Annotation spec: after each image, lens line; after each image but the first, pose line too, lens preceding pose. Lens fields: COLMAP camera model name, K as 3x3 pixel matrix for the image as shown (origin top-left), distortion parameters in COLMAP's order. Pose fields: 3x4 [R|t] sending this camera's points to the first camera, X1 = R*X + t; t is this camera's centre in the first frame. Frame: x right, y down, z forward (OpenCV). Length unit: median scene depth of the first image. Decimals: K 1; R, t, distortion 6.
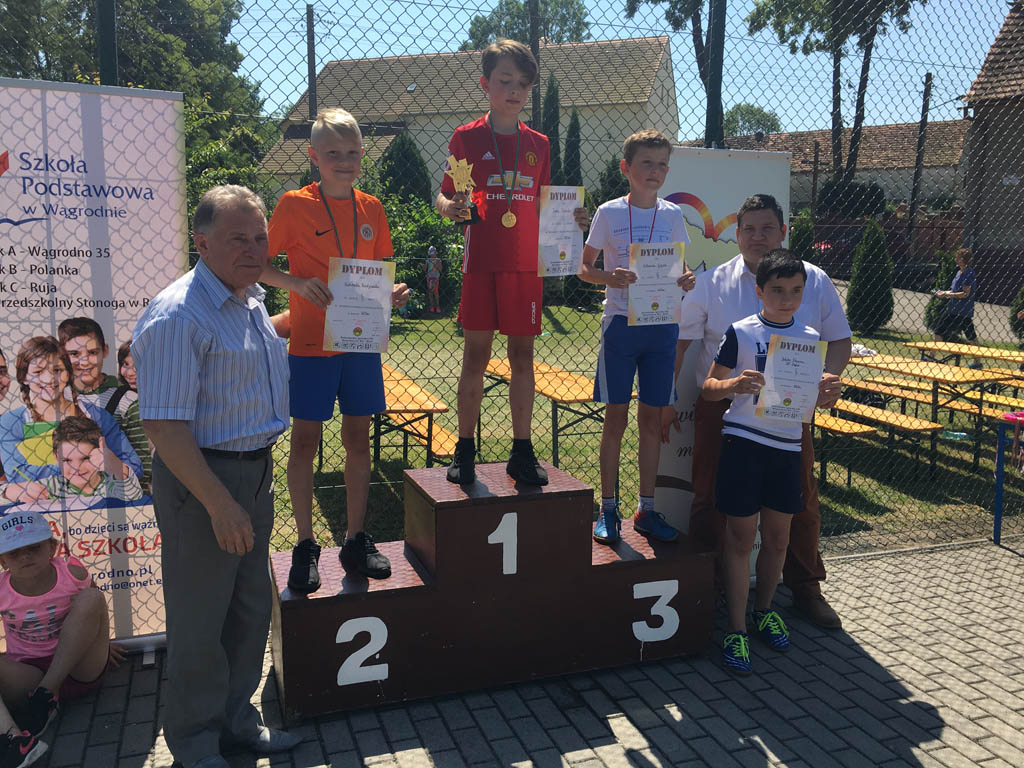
lens RADIAL K [[866.5, 0, 512.8], [0, 866.5, 388.5], [0, 0, 1]] dist [0.084620, -0.103732]
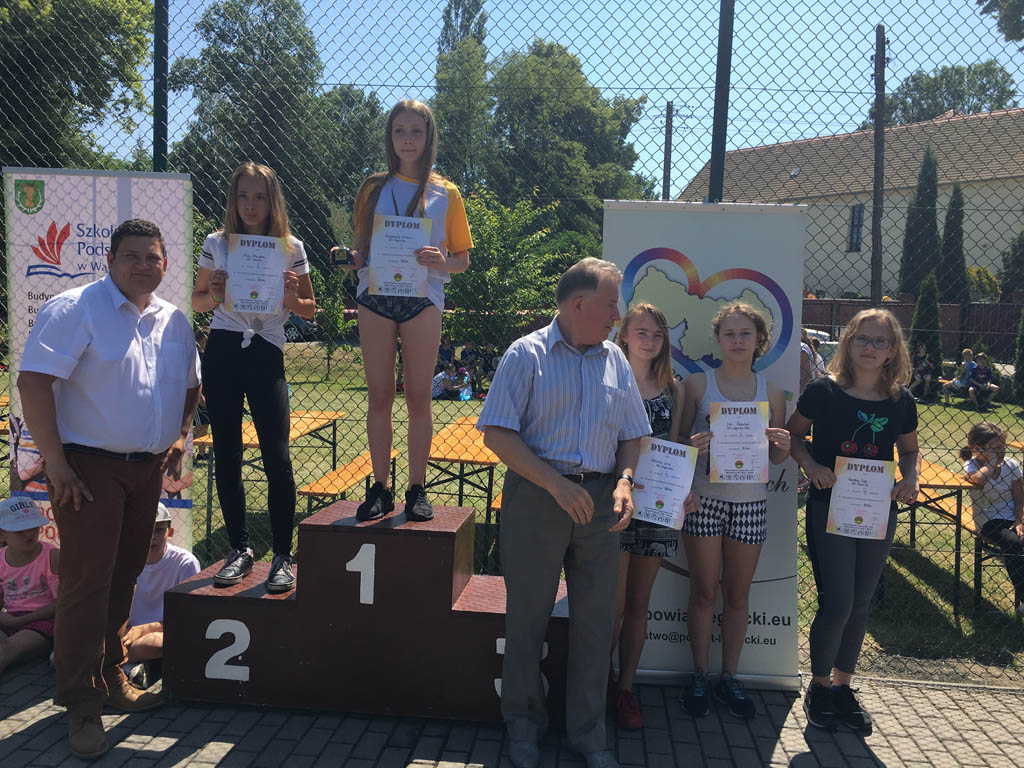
lens RADIAL K [[866.5, 0, 511.0], [0, 866.5, 389.6], [0, 0, 1]] dist [0.084620, -0.103732]
pose [[0.903571, 0.046870, -0.425867, 0.426734], [-0.087327, 0.993279, -0.075964, 0.016572], [0.419444, 0.105829, 0.901591, 0.074805]]
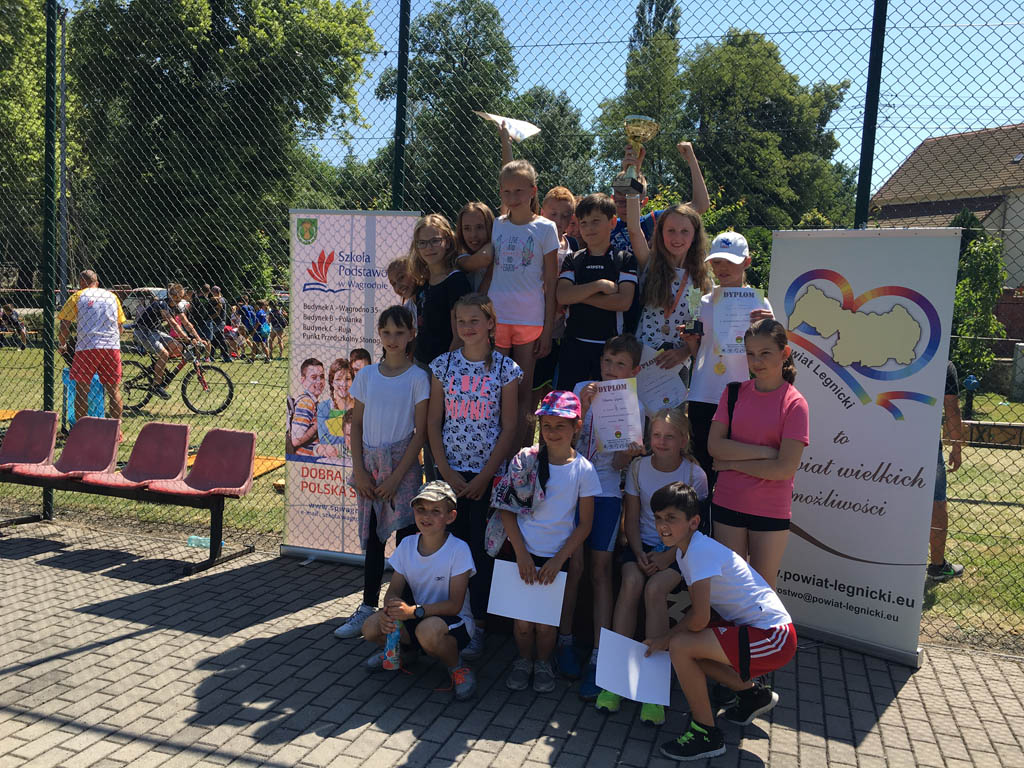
lens RADIAL K [[866.5, 0, 510.6], [0, 866.5, 379.3], [0, 0, 1]] dist [0.084620, -0.103732]
pose [[0.794314, 0.065467, -0.603970, 0.521955], [-0.126217, 0.990267, -0.058656, 0.026017], [0.594251, 0.122823, 0.794846, -0.080515]]
